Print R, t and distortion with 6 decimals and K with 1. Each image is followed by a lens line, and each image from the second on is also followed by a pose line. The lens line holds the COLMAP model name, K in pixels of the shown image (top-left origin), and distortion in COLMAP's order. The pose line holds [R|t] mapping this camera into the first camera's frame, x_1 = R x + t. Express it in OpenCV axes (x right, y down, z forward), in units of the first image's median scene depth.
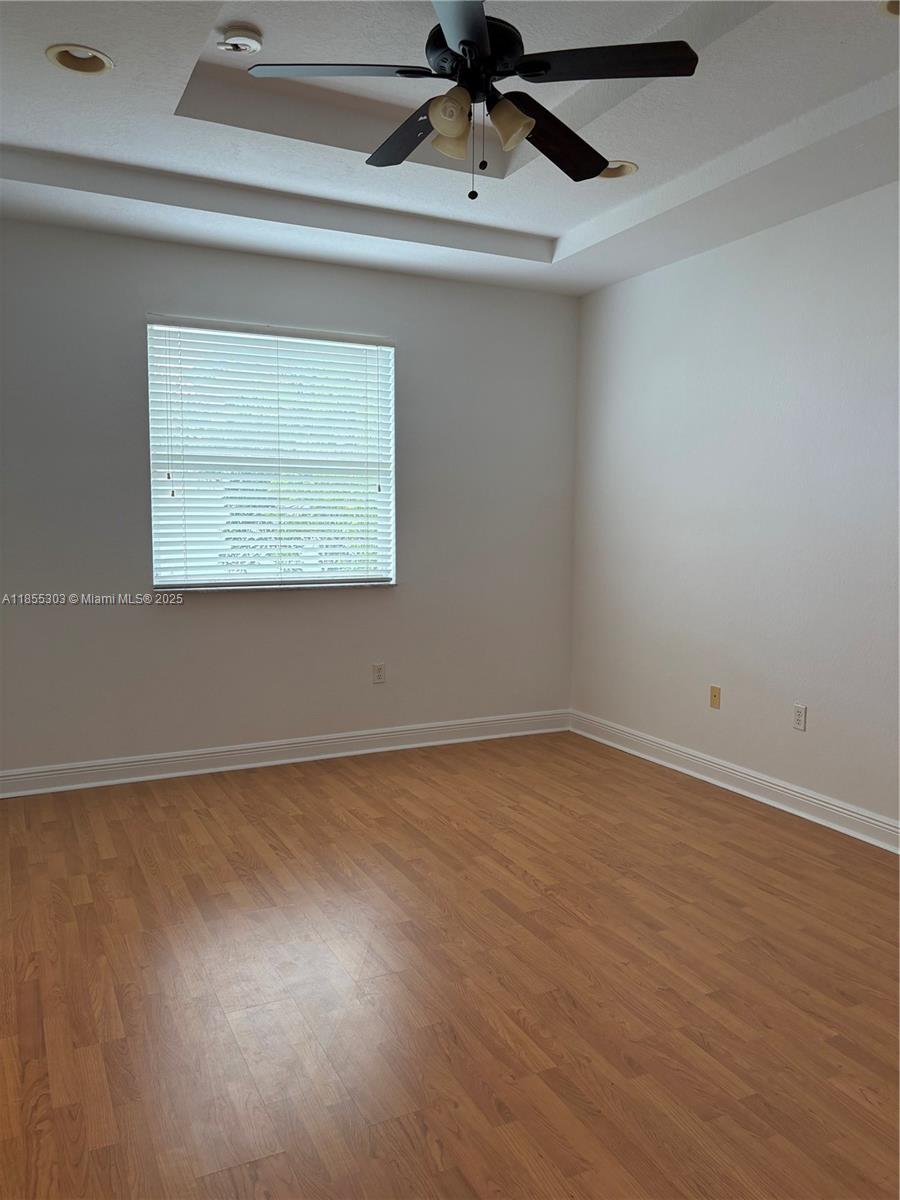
lens RADIAL K [[910.5, 0, 454.3], [0, 910.5, 596.8], [0, 0, 1]] dist [0.011325, 0.001355]
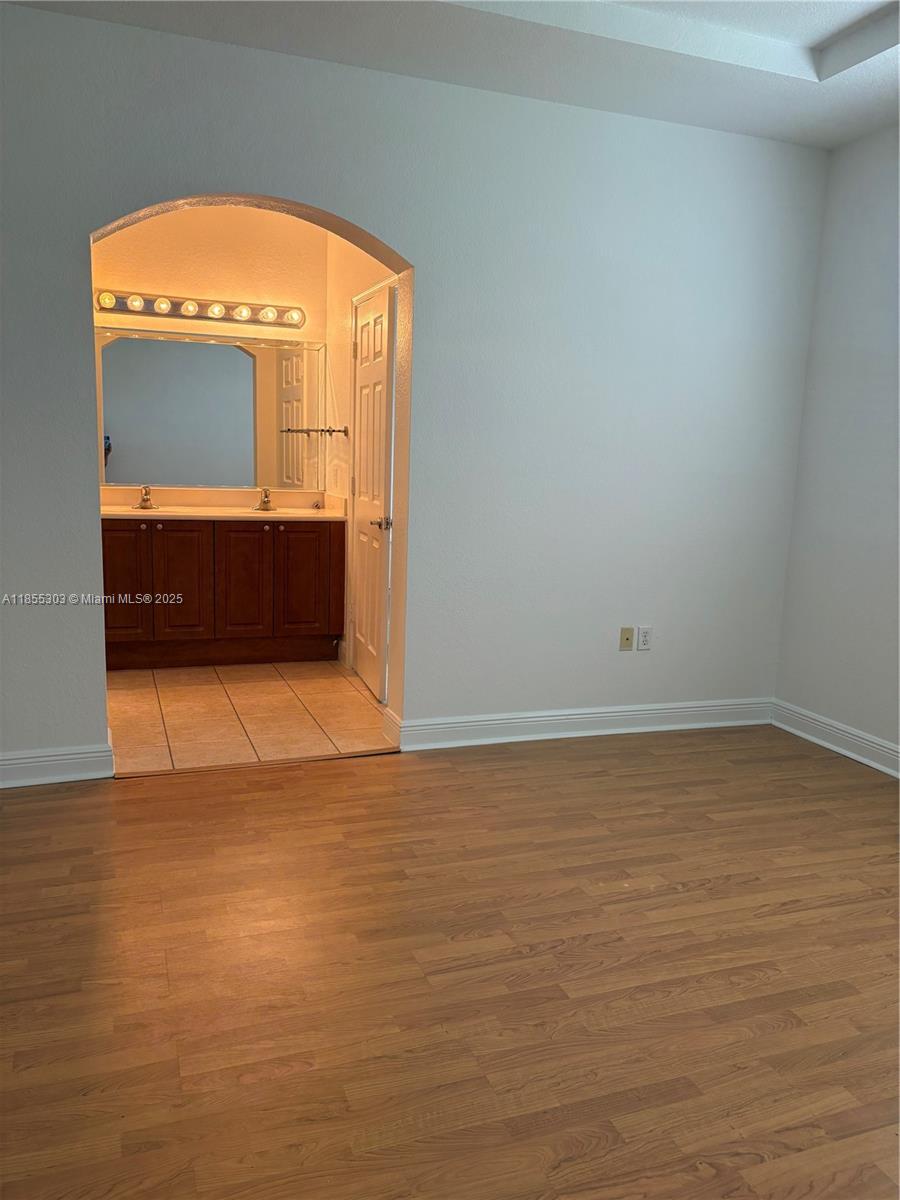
lens RADIAL K [[910.5, 0, 452.8], [0, 910.5, 601.6], [0, 0, 1]] dist [0.011325, 0.001355]
pose [[-0.103728, 0.153964, -0.982617, 0.557465], [-0.132306, 0.977030, 0.167055, -0.051026], [0.985766, 0.147335, -0.080975, 0.832270]]
